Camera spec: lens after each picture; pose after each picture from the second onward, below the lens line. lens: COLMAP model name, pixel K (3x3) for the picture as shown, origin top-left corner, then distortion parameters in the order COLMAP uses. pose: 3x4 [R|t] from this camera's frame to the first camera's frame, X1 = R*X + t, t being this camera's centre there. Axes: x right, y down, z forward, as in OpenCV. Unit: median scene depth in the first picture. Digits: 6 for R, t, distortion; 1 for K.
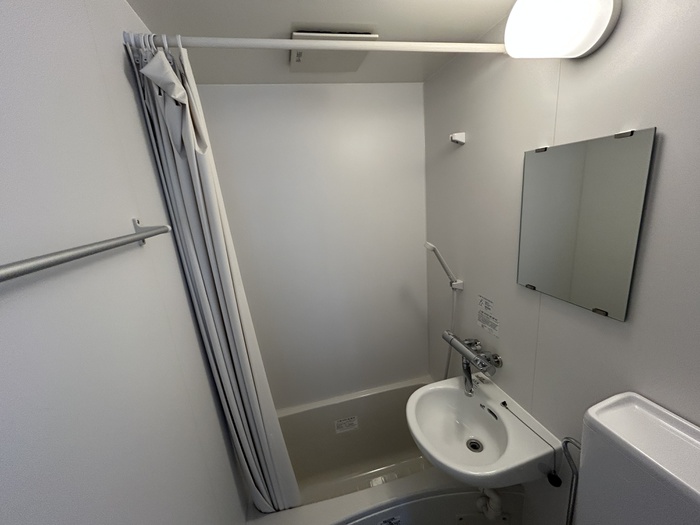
lens RADIAL K [[282.3, 0, 347.8], [0, 282.3, 262.4], [0, 0, 1]] dist [-0.002583, 0.000592]
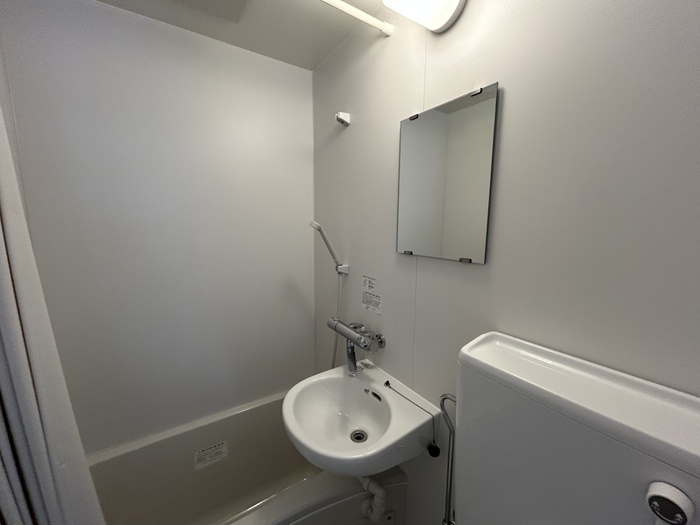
lens RADIAL K [[282.3, 0, 347.8], [0, 282.3, 262.4], [0, 0, 1]] dist [-0.002583, 0.000592]
pose [[0.934529, 0.044006, 0.353157, 0.071703], [-0.002691, 0.993171, -0.116635, 0.193734], [-0.355878, 0.108049, 0.928265, 0.112465]]
